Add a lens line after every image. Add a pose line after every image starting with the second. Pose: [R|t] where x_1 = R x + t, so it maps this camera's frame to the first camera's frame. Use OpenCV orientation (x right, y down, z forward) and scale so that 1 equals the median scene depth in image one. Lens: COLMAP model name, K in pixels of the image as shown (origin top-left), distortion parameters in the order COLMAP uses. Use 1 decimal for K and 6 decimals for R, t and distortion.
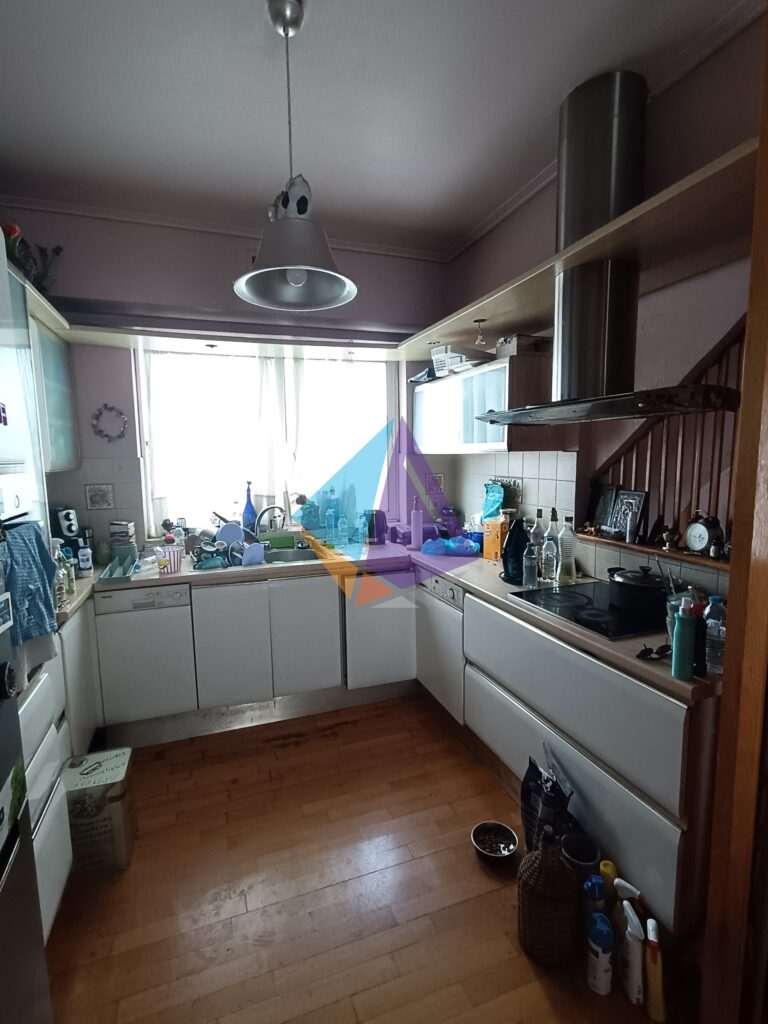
lens RADIAL K [[498.2, 0, 378.3], [0, 498.2, 512.6], [0, 0, 1]] dist [-0.027970, 0.018328]
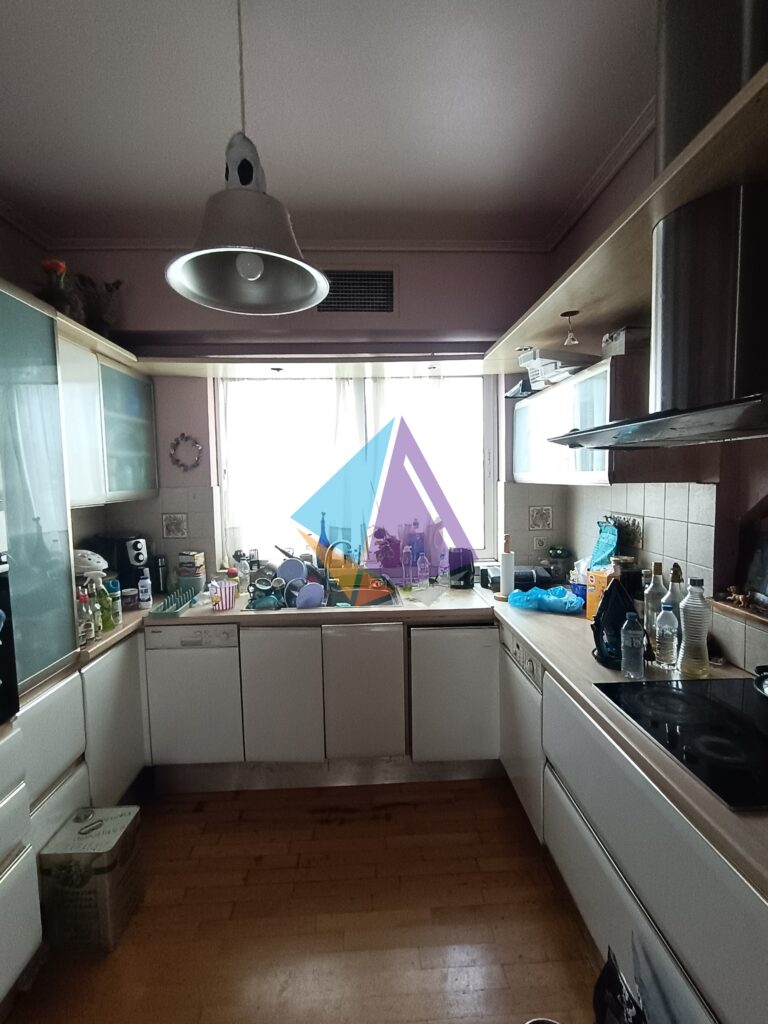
lens RADIAL K [[498.2, 0, 378.3], [0, 498.2, 512.6], [0, 0, 1]] dist [-0.027970, 0.018328]
pose [[0.955186, 0.019691, -0.295351, 0.135884], [-0.032244, 0.998769, -0.037691, -0.036662], [0.294245, 0.045525, 0.954645, 0.174985]]
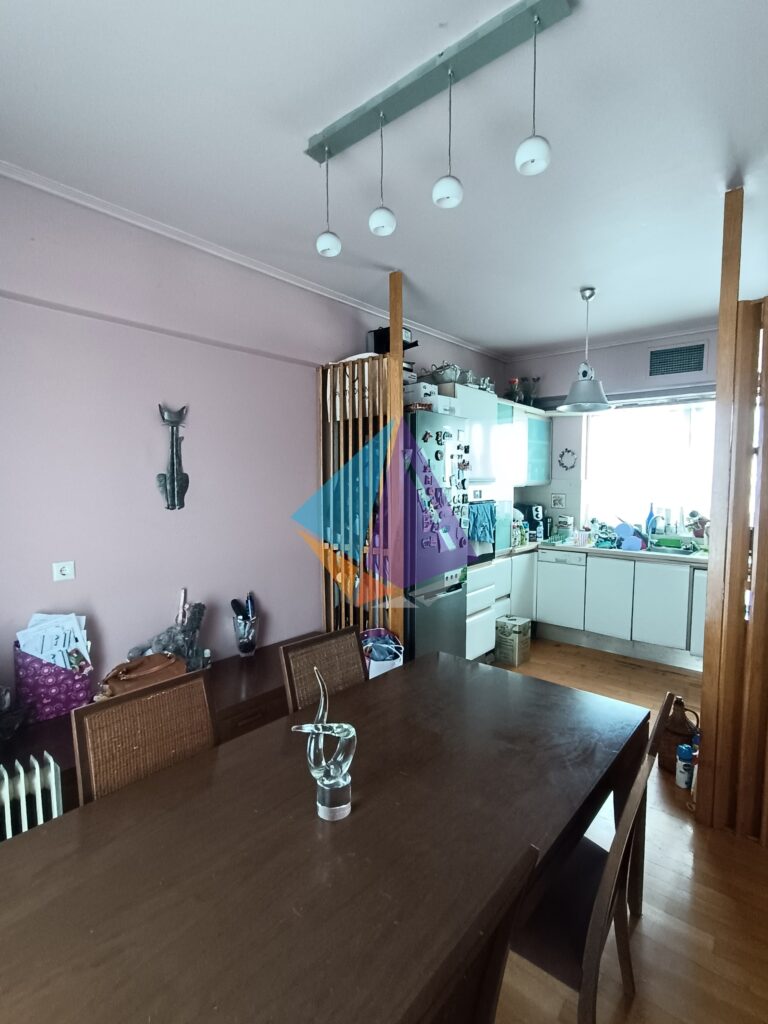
lens RADIAL K [[498.2, 0, 378.3], [0, 498.2, 512.6], [0, 0, 1]] dist [-0.027970, 0.018328]
pose [[0.492069, 0.080123, -0.866861, 0.711698], [-0.112274, 0.993281, 0.028076, 0.033890], [0.863286, 0.083511, 0.497758, -0.465920]]
